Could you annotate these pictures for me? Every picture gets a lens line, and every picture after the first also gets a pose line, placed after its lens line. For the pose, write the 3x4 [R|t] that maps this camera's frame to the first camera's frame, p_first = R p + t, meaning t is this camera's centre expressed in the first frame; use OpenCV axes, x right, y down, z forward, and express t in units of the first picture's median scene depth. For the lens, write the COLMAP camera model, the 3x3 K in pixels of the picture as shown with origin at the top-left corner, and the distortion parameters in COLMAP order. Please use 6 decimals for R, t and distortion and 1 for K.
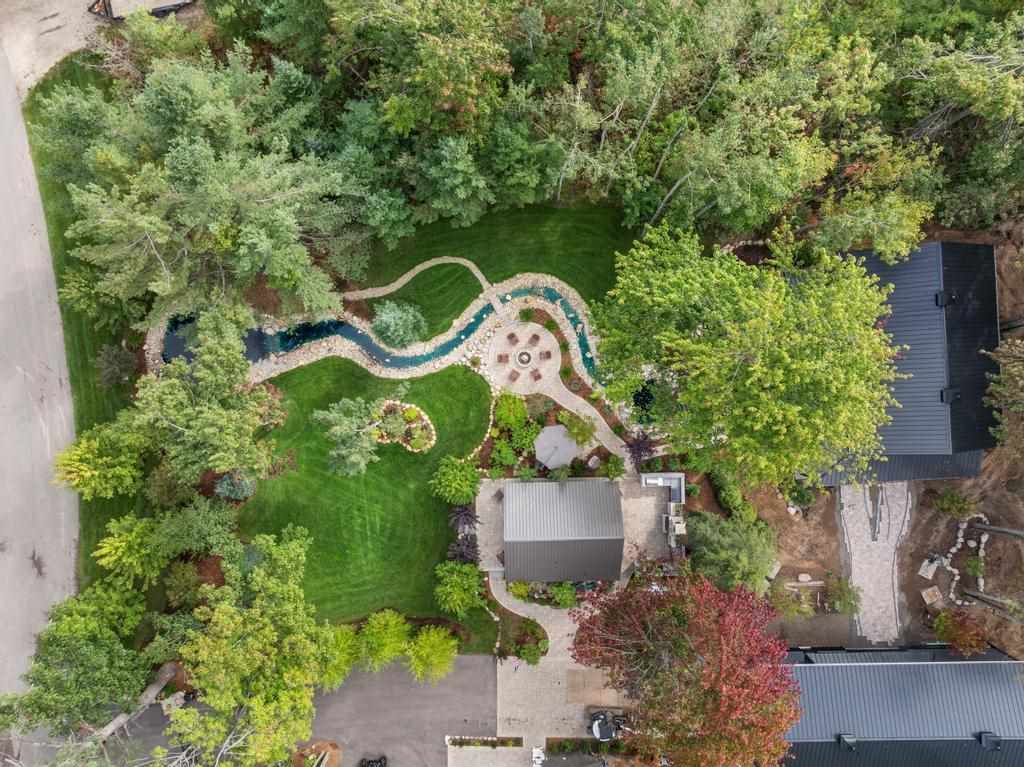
lens RADIAL K [[717.0, 0, 512.0], [0, 717.0, 383.5], [0, 0, 1]] dist [-0.040430, 0.007484]
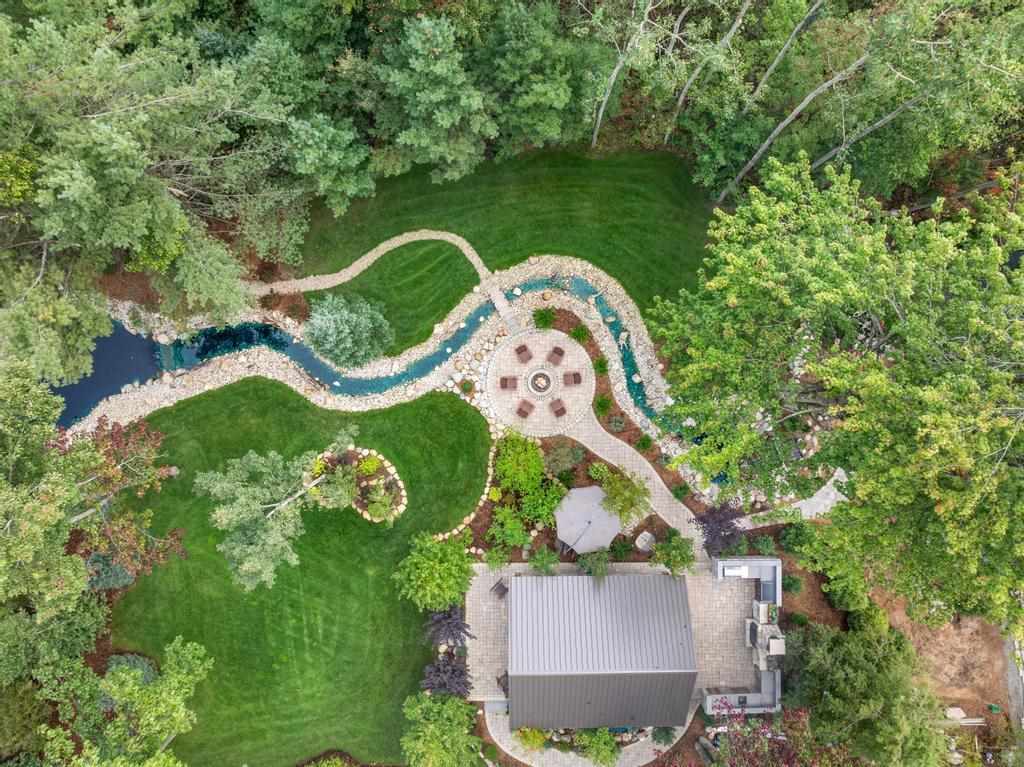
lens RADIAL K [[717.0, 0, 512.0], [0, 717.0, 383.5], [0, 0, 1]] dist [-0.040430, 0.007484]
pose [[0.999956, 0.008890, -0.002987, -0.007370], [-0.008896, 0.999958, -0.002031, -0.033244], [0.002969, 0.002058, 0.999993, 0.335727]]
